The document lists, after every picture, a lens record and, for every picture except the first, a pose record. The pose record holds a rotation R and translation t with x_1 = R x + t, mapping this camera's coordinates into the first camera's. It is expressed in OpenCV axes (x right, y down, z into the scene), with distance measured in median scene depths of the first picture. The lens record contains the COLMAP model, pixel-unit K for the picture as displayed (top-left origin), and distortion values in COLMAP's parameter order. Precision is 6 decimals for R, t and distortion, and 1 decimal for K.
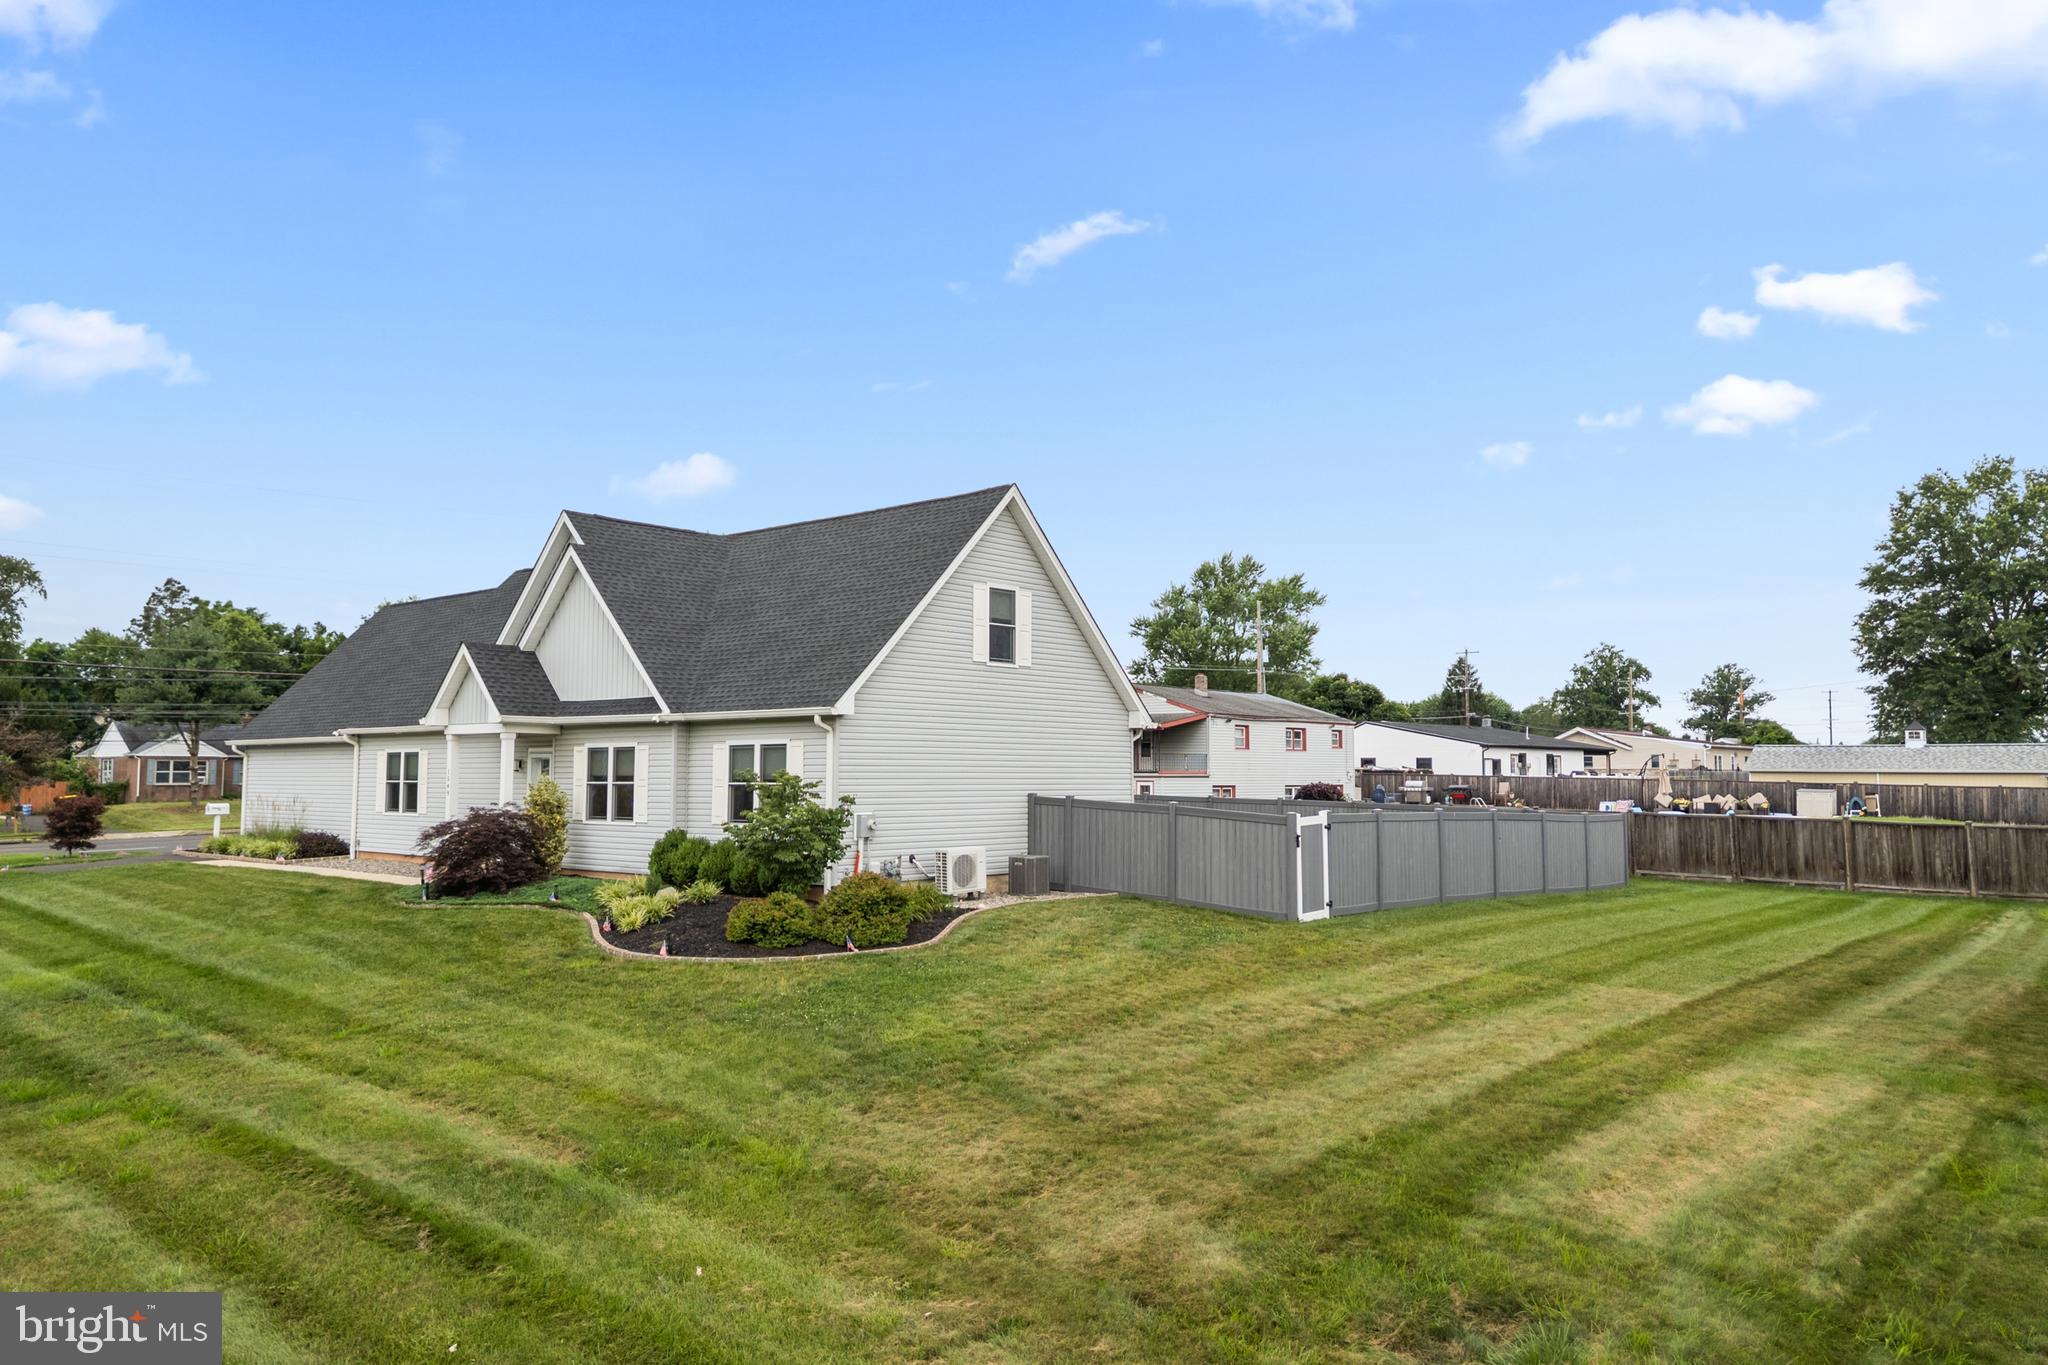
lens RADIAL K [[1433.5, 0, 1026.8], [0, 1433.5, 680.4], [0, 0, 1]] dist [0.090073, -0.098822]
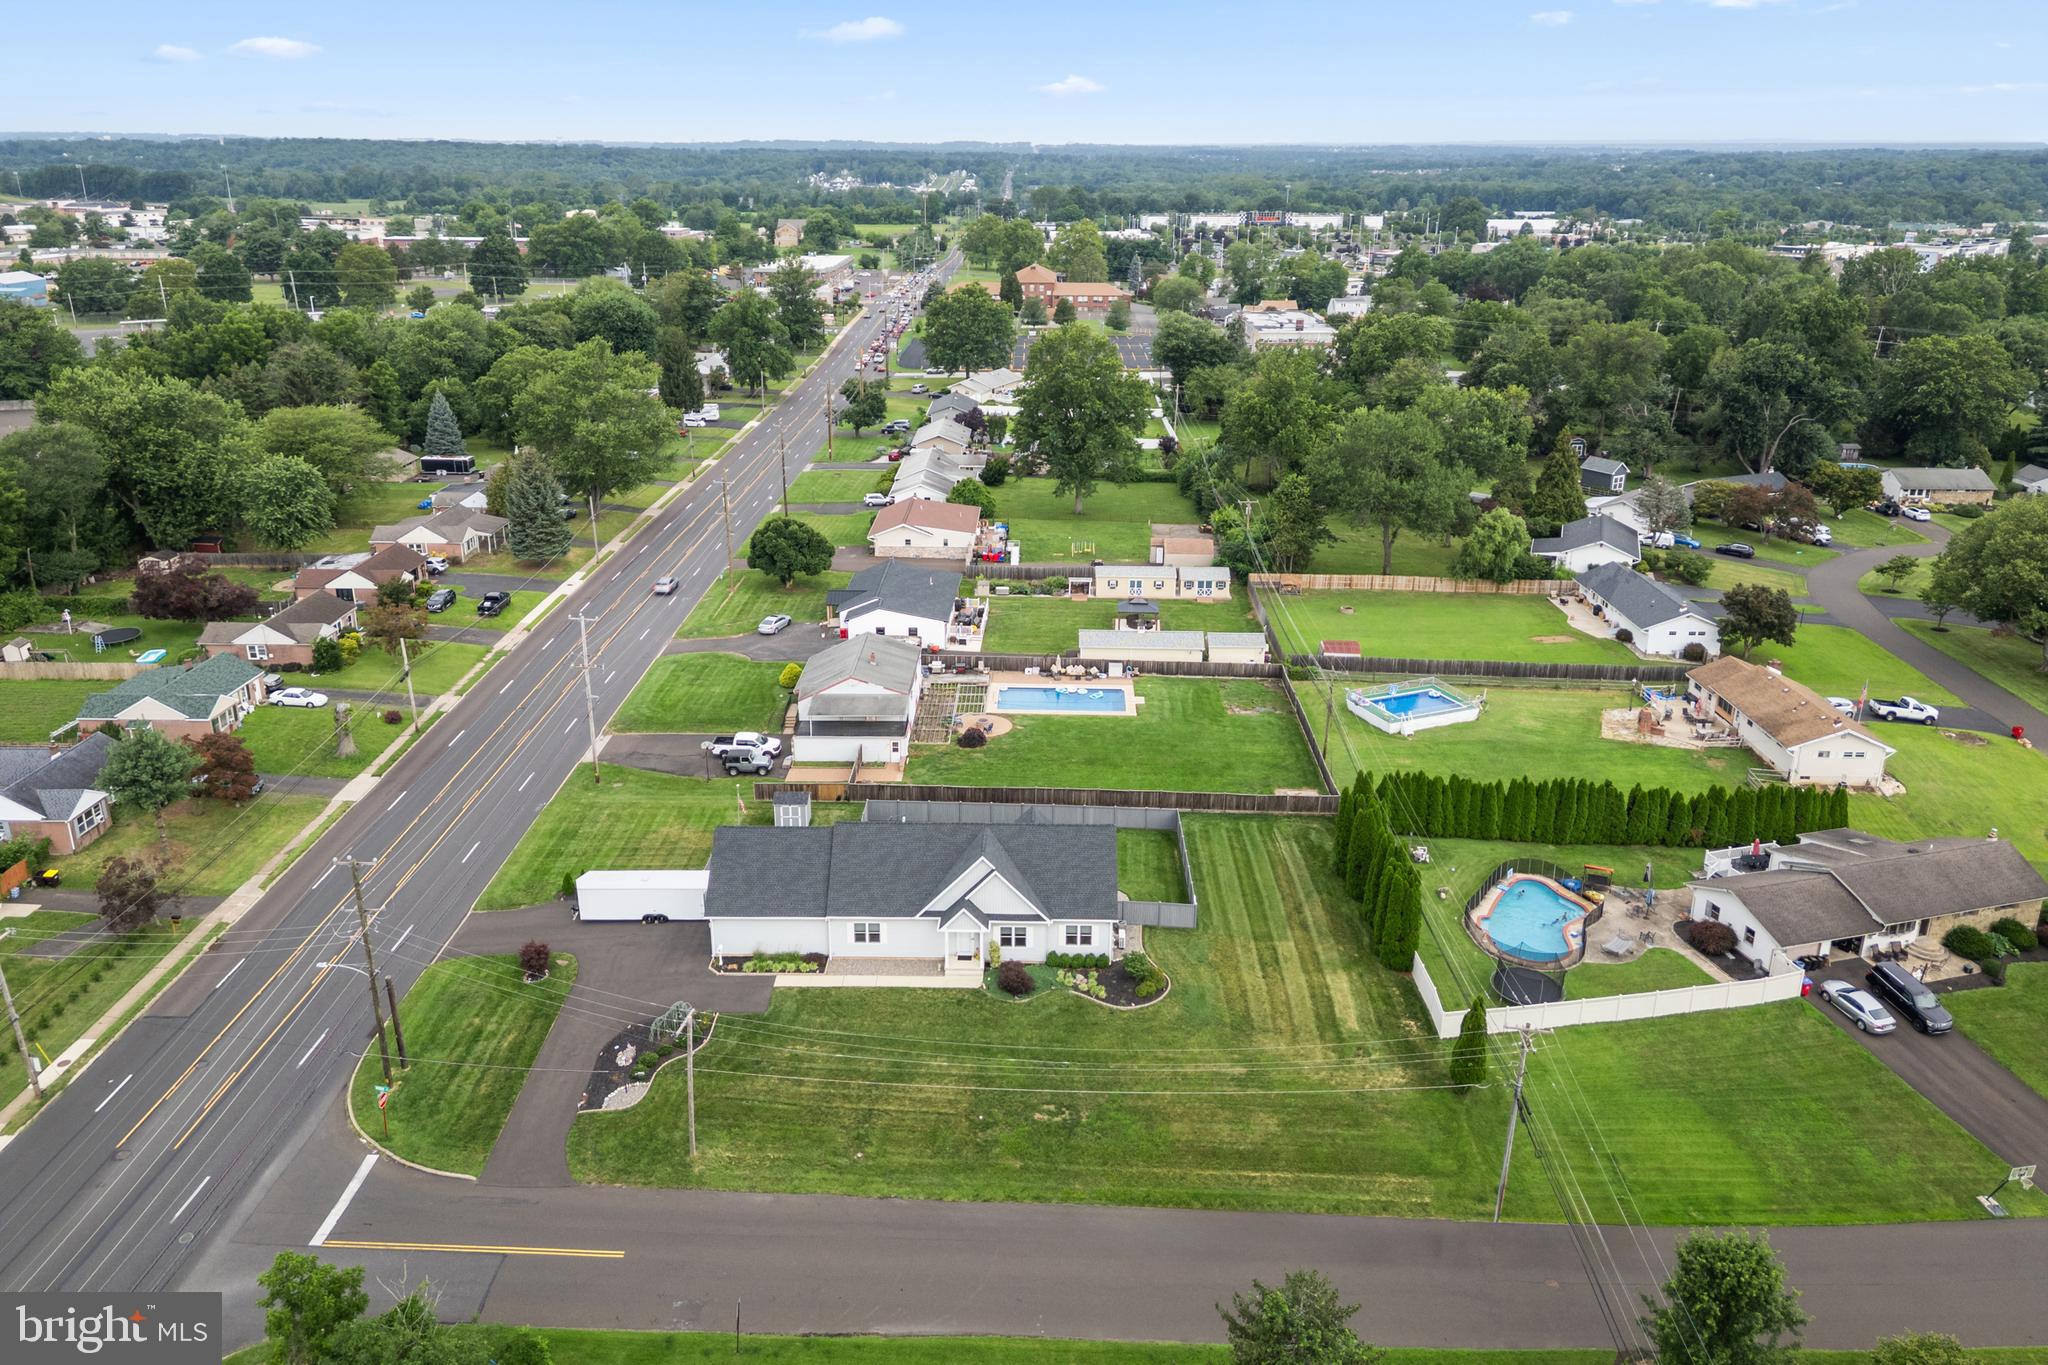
lens RADIAL K [[1424.2, 0, 1026.0], [0, 1424.2, 678.9], [0, 0, 1]] dist [0.089992, -0.094834]
pose [[0.758409, -0.224844, 0.611768, -2.079785], [-0.047143, 0.917232, 0.395555, -1.714582], [-0.650072, -0.328833, 0.685037, -1.014209]]
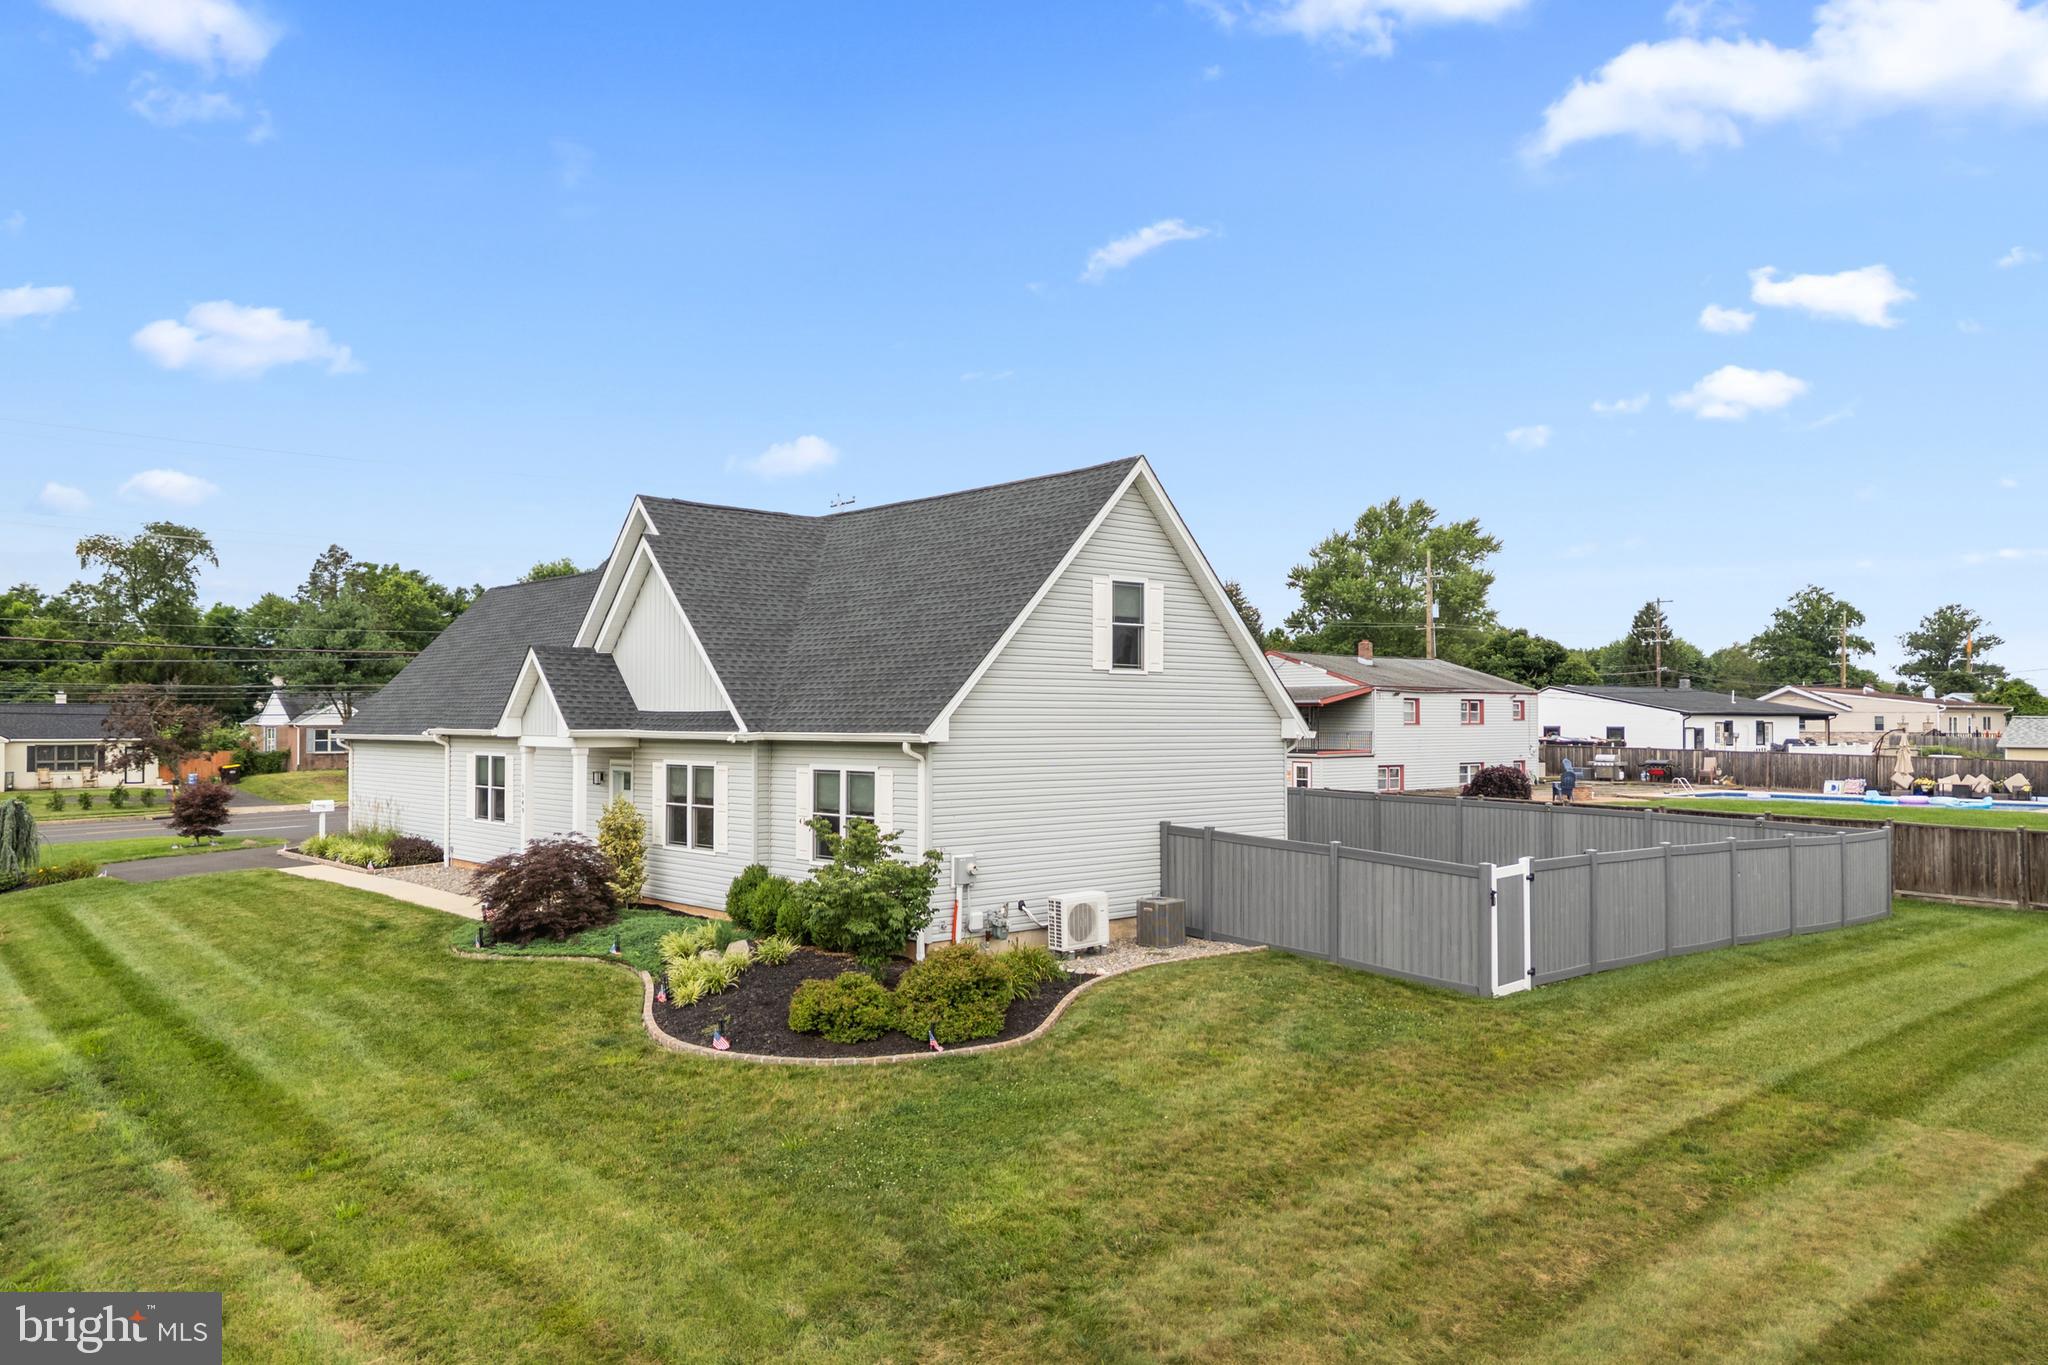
lens RADIAL K [[1438.2, 0, 1026.2], [0, 1438.2, 705.4], [0, 0, 1]] dist [0.080962, -0.078753]
pose [[0.994142, -0.003295, -0.108032, 0.013692], [0.009250, 0.998462, 0.054662, -0.036959], [0.107686, -0.055341, 0.992644, 0.142794]]
